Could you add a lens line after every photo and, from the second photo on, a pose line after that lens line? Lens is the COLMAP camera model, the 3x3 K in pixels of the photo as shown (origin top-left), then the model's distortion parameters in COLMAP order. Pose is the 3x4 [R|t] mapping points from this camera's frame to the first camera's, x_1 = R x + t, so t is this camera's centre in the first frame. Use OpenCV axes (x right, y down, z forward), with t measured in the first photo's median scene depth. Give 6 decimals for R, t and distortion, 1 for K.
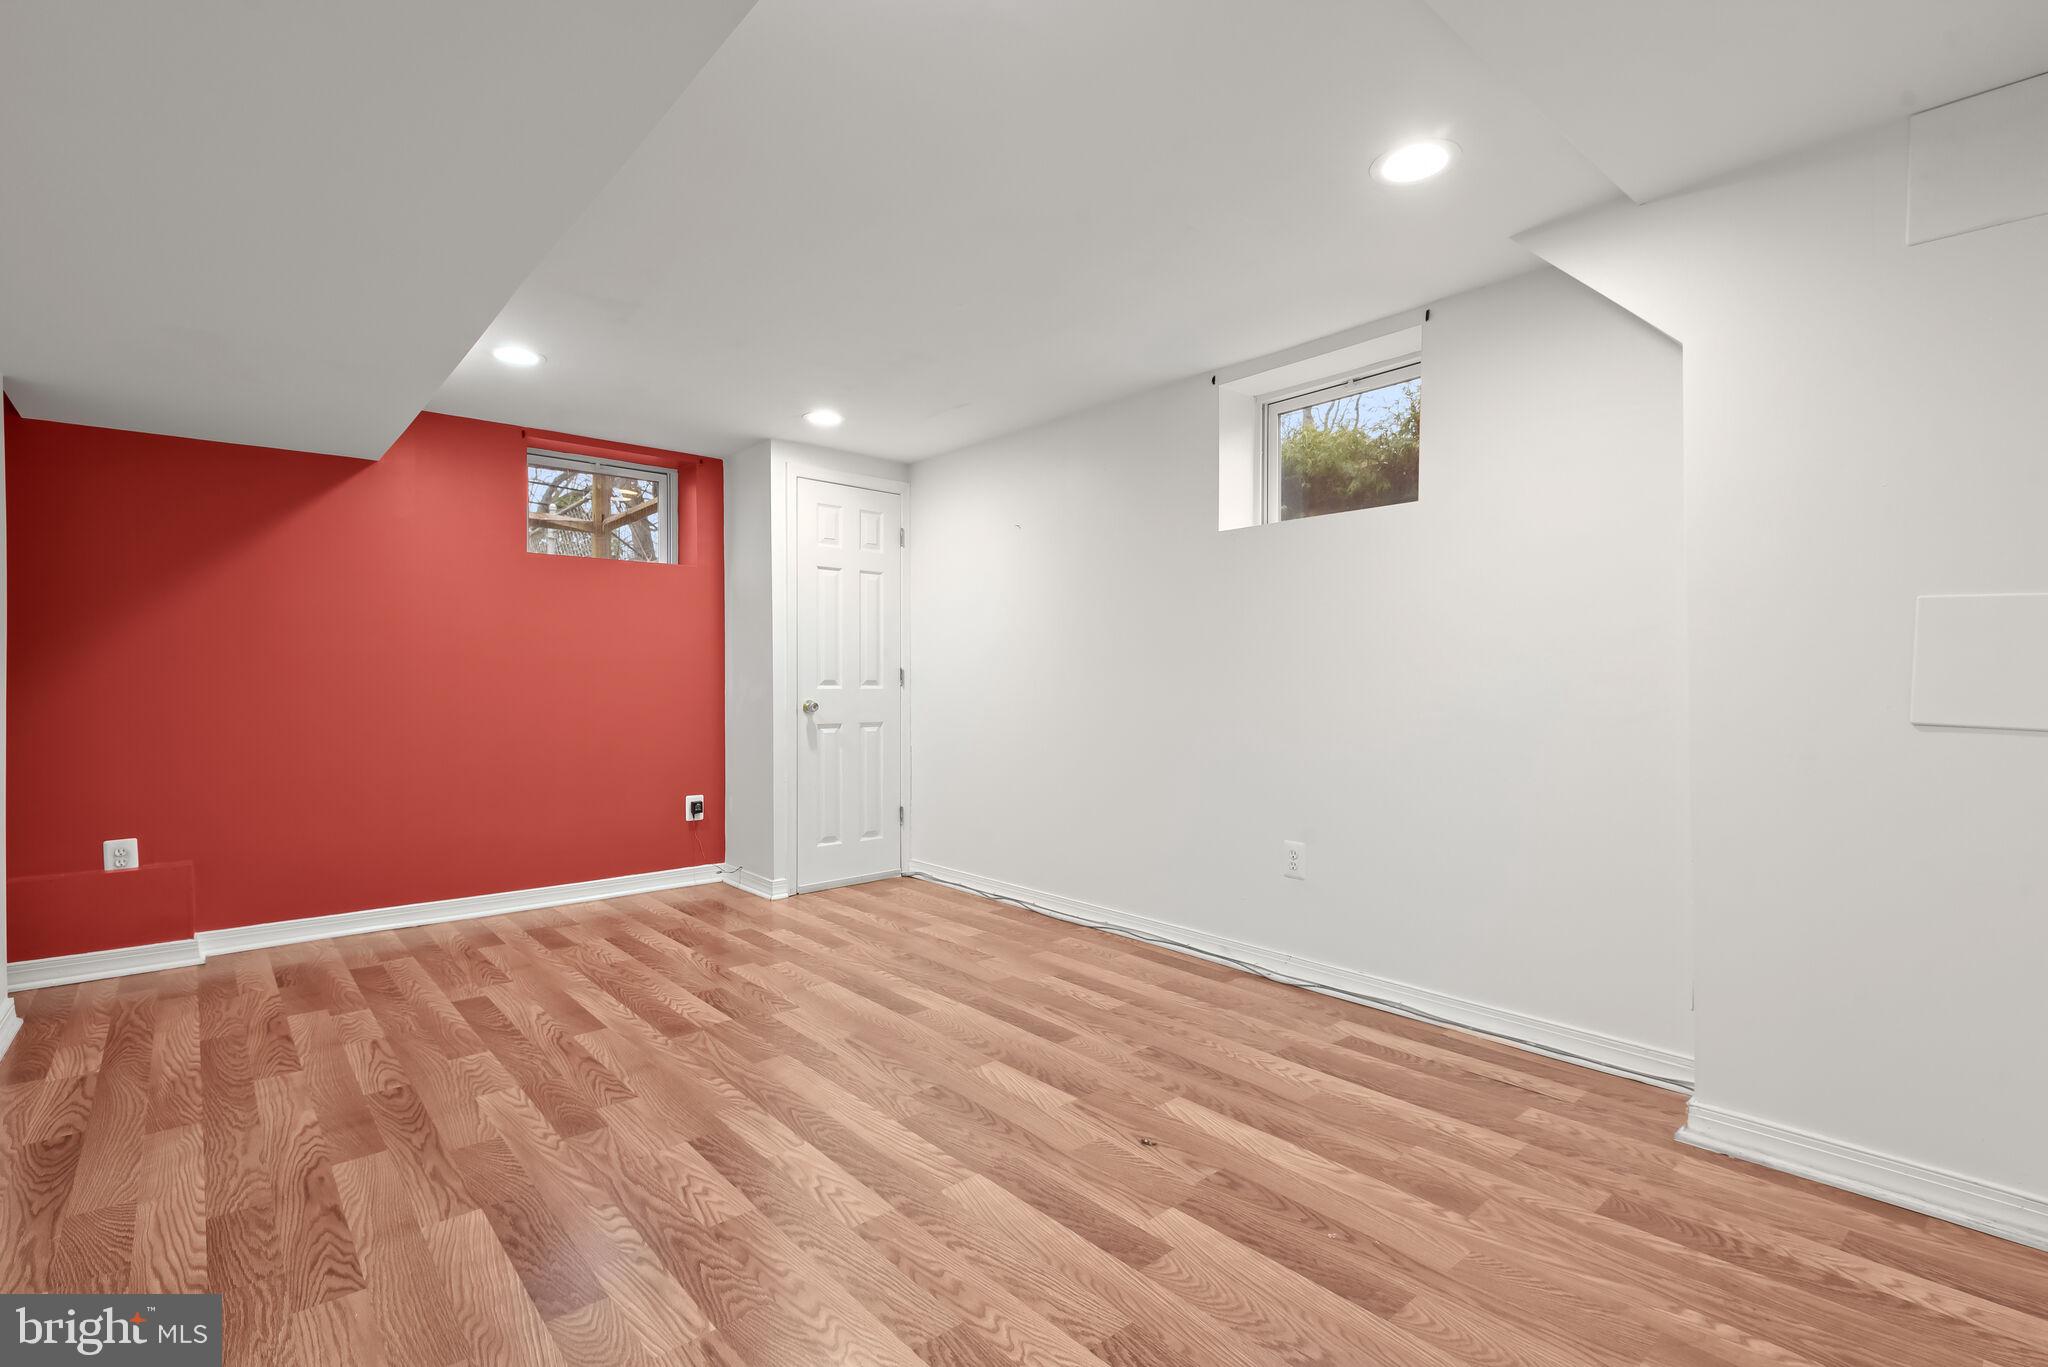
lens RADIAL K [[938.3, 0, 1026.1], [0, 938.3, 681.3], [0, 0, 1]] dist [0.043669, -0.026610]
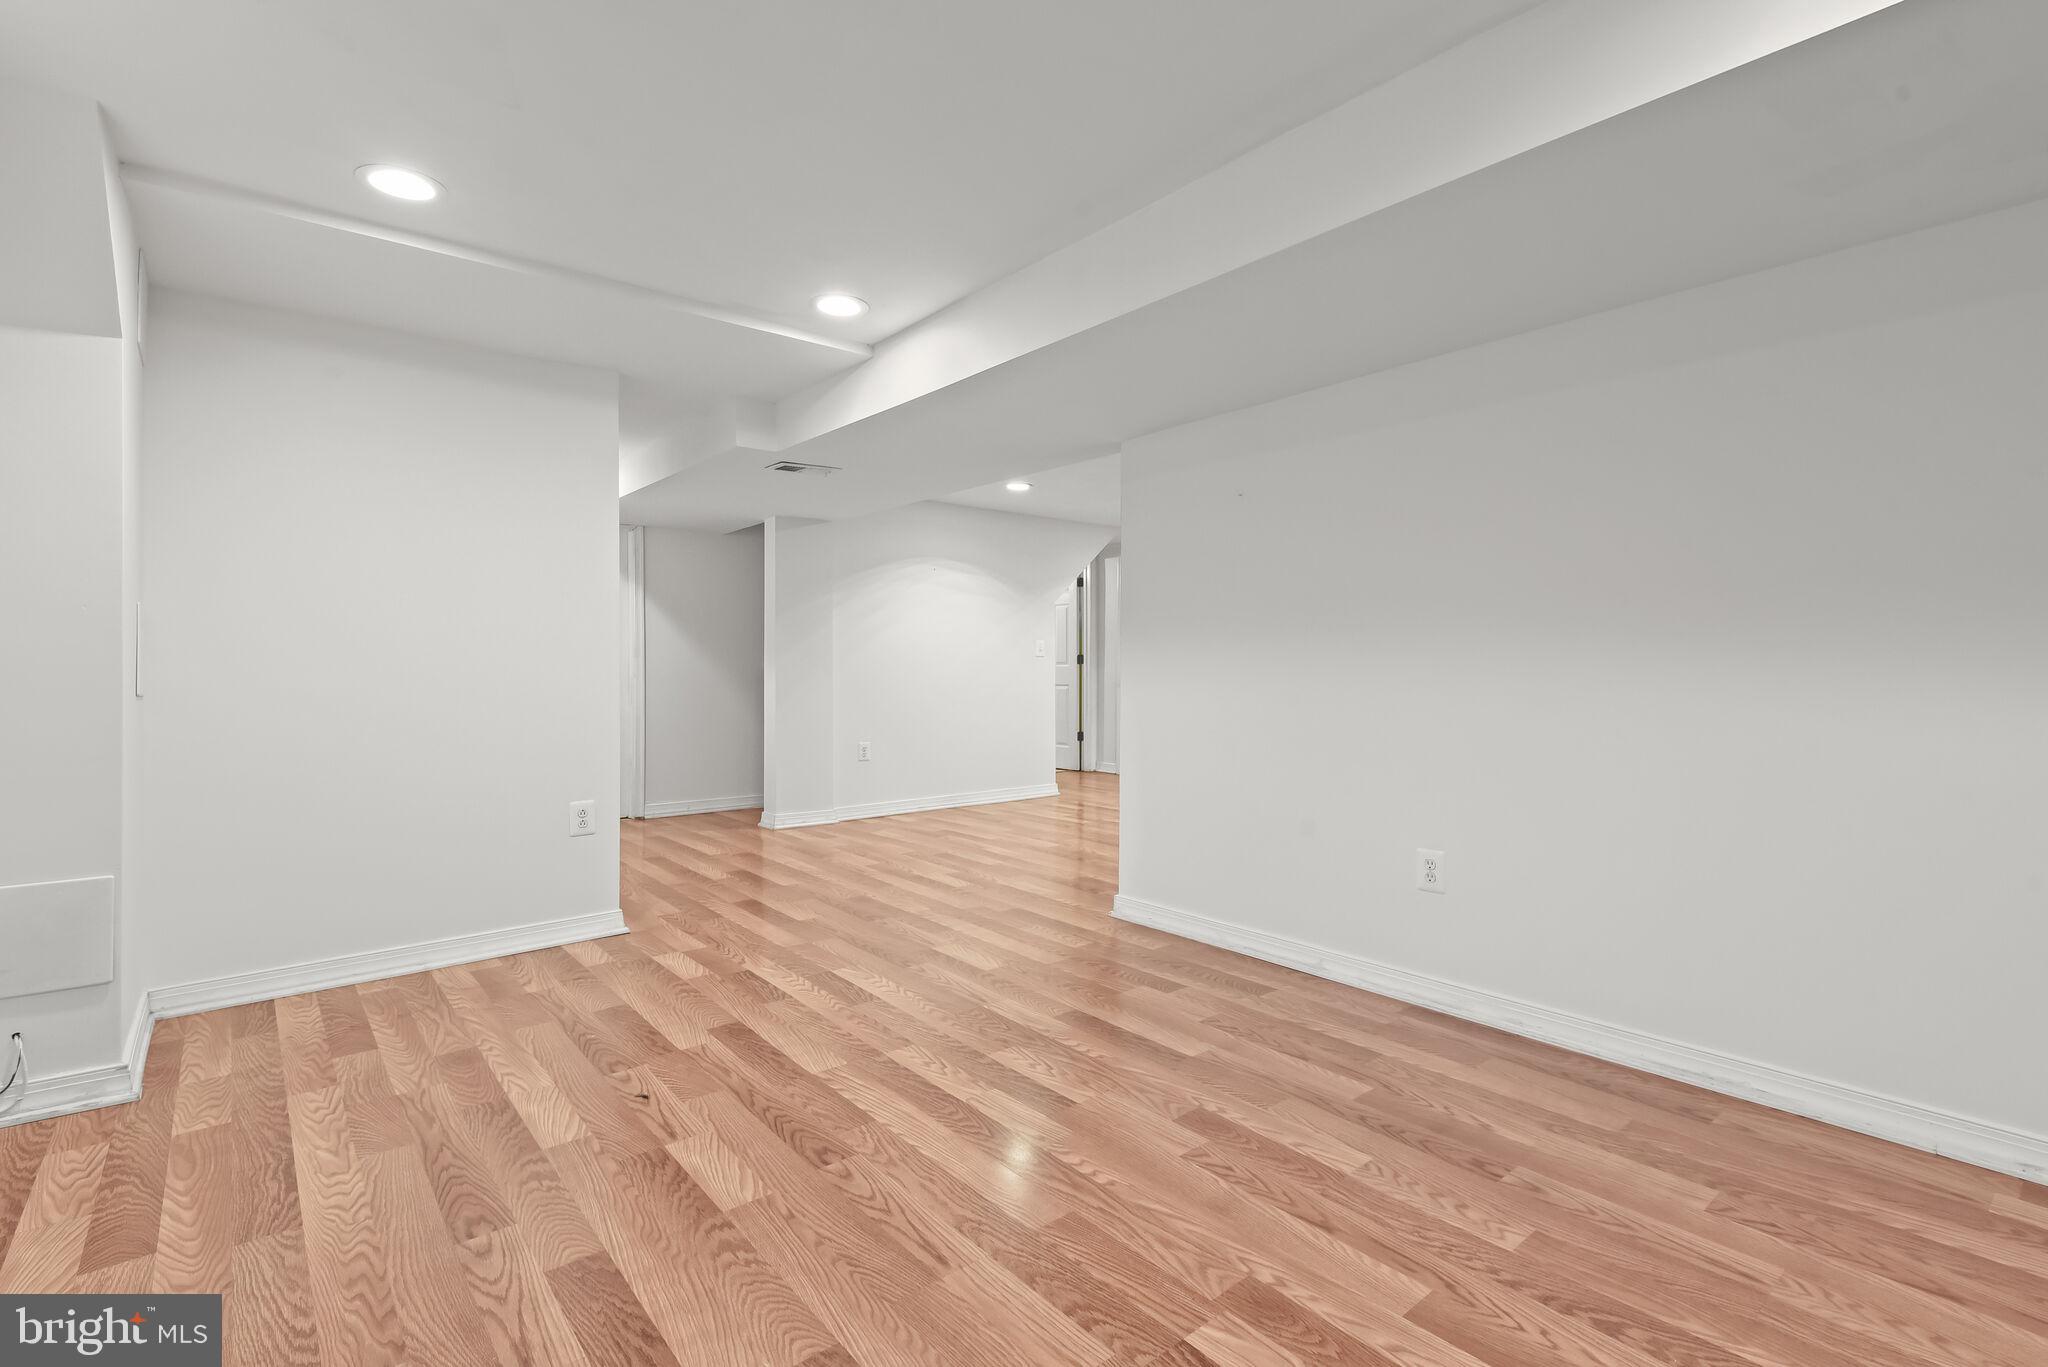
lens RADIAL K [[938.3, 0, 1026.1], [0, 938.3, 681.3], [0, 0, 1]] dist [0.043669, -0.026610]
pose [[-0.999702, 0.001466, 0.024383, -0.311720], [0.001810, 0.999899, 0.014099, 0.006245], [-0.024360, 0.014139, -0.999603, 1.944632]]
